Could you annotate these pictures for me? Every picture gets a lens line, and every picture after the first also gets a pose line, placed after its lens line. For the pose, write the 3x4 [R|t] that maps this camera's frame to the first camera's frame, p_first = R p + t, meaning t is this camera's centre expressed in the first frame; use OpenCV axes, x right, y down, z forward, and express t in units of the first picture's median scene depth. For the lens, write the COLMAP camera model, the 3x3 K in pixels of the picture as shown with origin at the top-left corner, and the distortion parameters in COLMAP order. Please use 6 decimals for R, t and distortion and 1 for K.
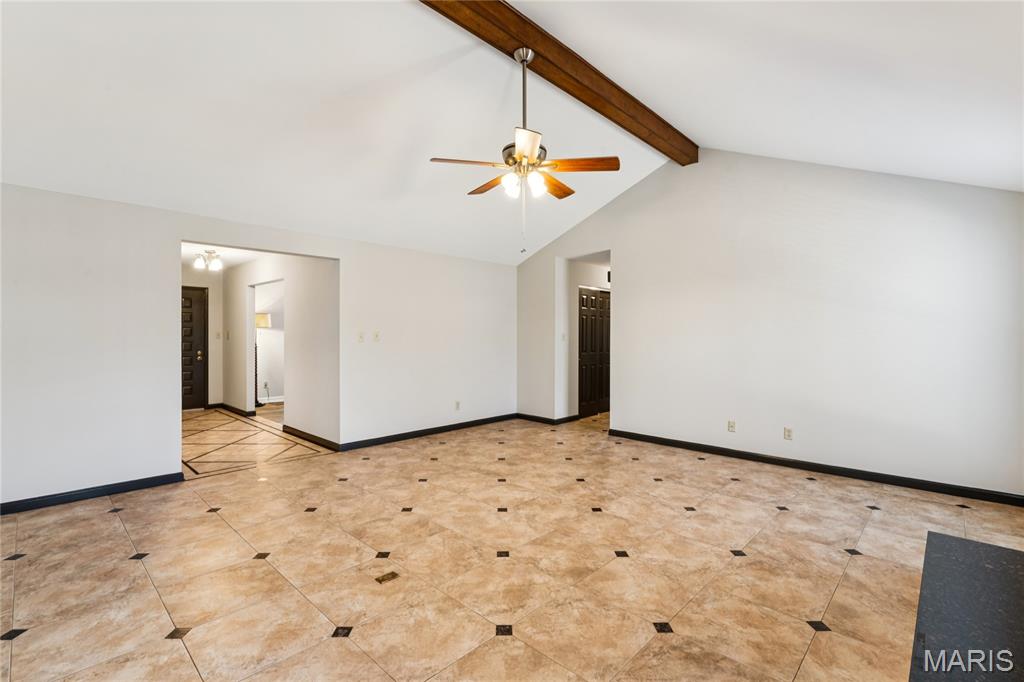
lens RADIAL K [[464.7, 0, 509.9], [0, 464.7, 340.7], [0, 0, 1]] dist [-0.002105, -0.001120]
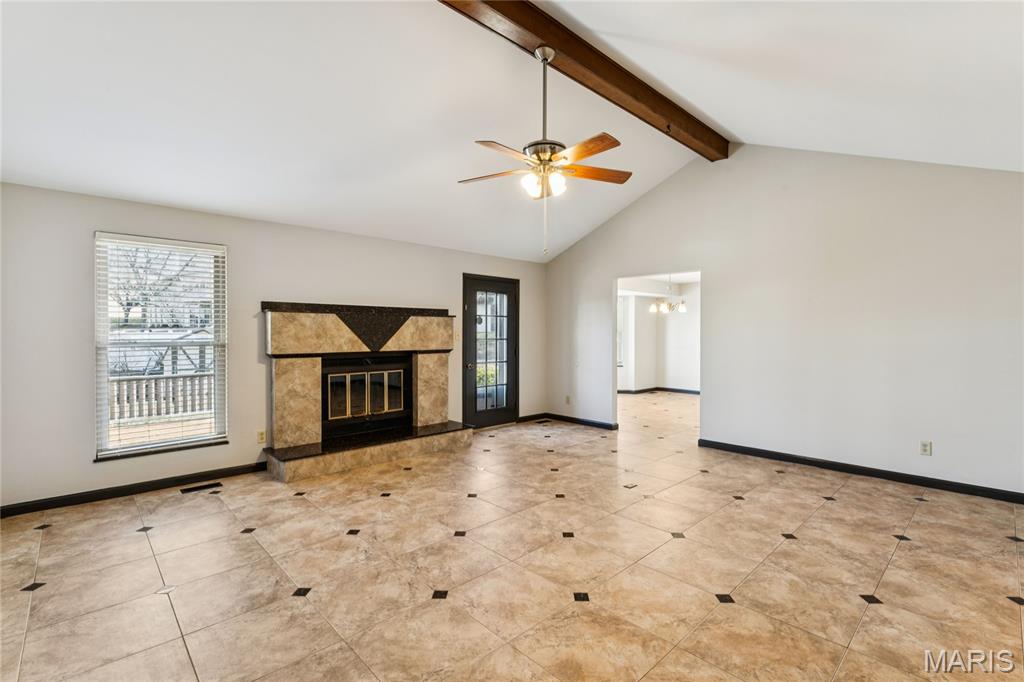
lens RADIAL K [[464.7, 0, 515.7], [0, 464.7, 335.2], [0, 0, 1]] dist [-0.002105, -0.001120]
pose [[-0.999081, -0.004274, 0.042642, 0.047709], [-0.003480, 0.999819, 0.018684, -0.027568], [-0.042714, 0.018519, -0.998916, 1.904257]]
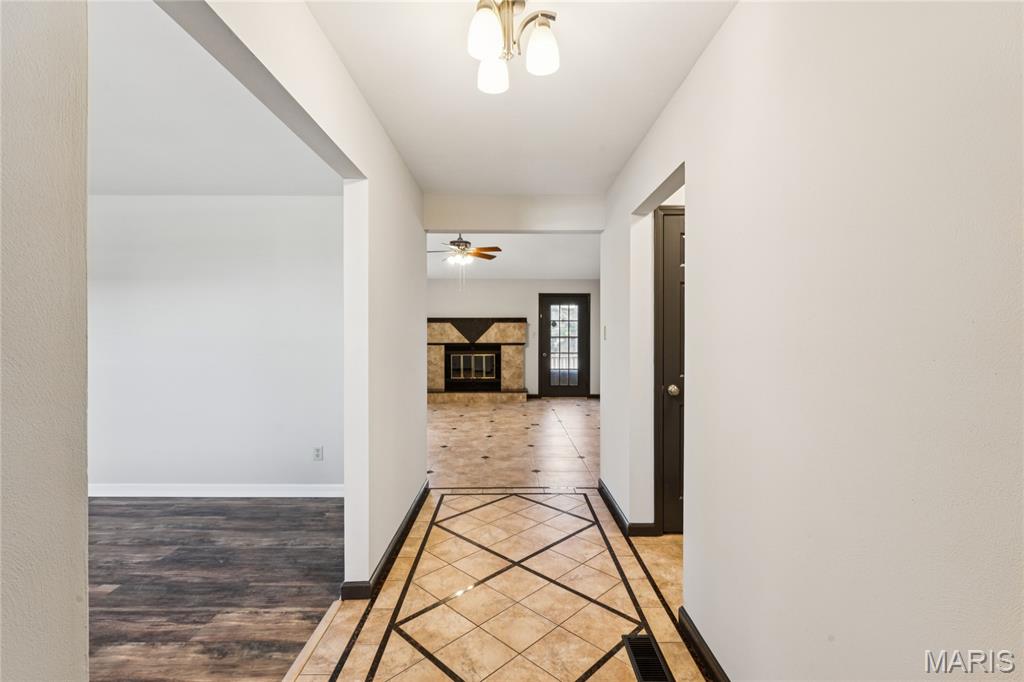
lens RADIAL K [[464.7, 0, 508.5], [0, 464.7, 335.9], [0, 0, 1]] dist [-0.002105, -0.001120]
pose [[-0.698630, -0.007775, 0.715440, -1.491742], [0.008416, 0.999782, 0.019084, -0.036134], [-0.715433, 0.019354, -0.698413, 2.160620]]
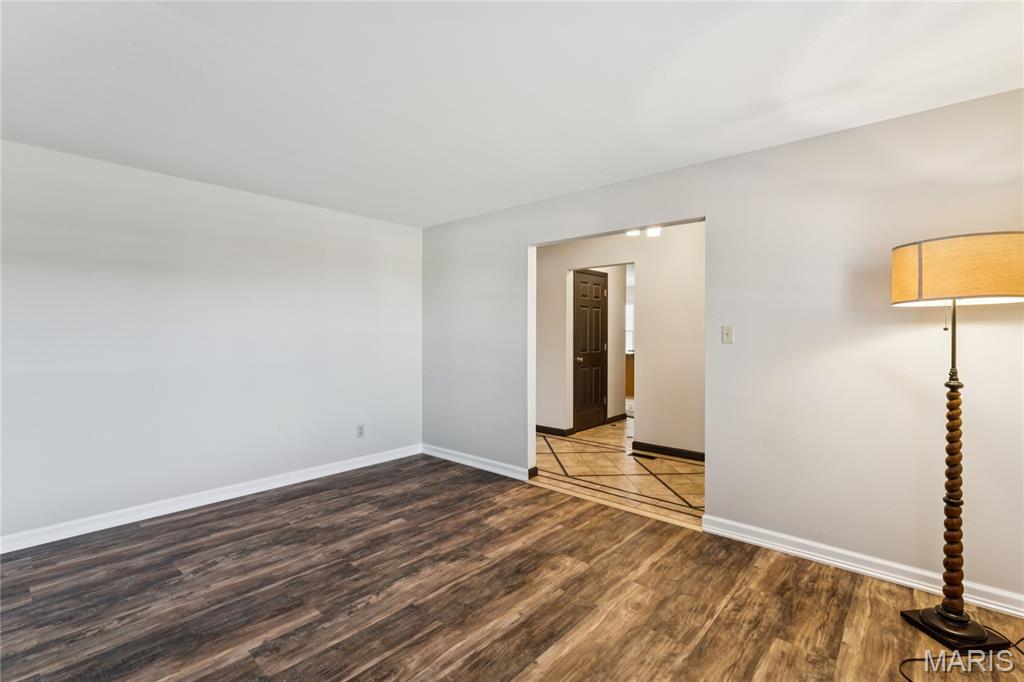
lens RADIAL K [[464.7, 0, 500.9], [0, 464.7, 337.2], [0, 0, 1]] dist [-0.002105, -0.001120]
pose [[-0.998698, -0.003902, -0.050856, -0.765653], [-0.004834, 0.999822, 0.018223, -0.034977], [0.050776, 0.018445, -0.998540, 3.006294]]
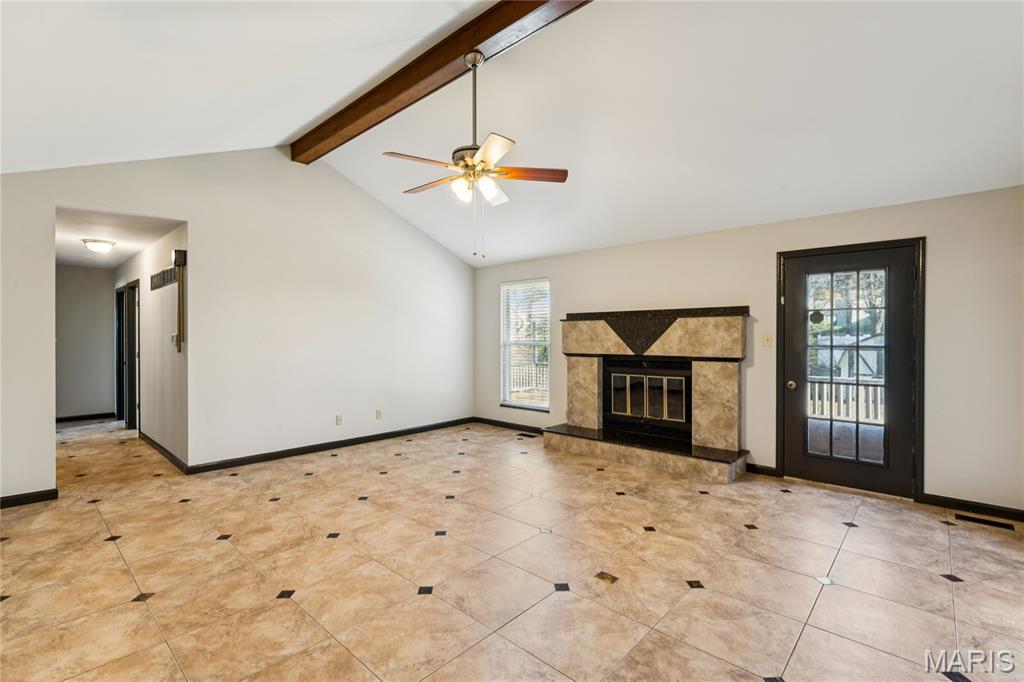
lens RADIAL K [[464.7, 0, 508.5], [0, 464.7, 338.5], [0, 0, 1]] dist [-0.002105, -0.001120]
pose [[-0.016462, -0.006670, 0.999842, -0.930274], [0.015420, 0.999857, 0.006924, -0.016951], [-0.999746, 0.015531, -0.016357, 0.894082]]
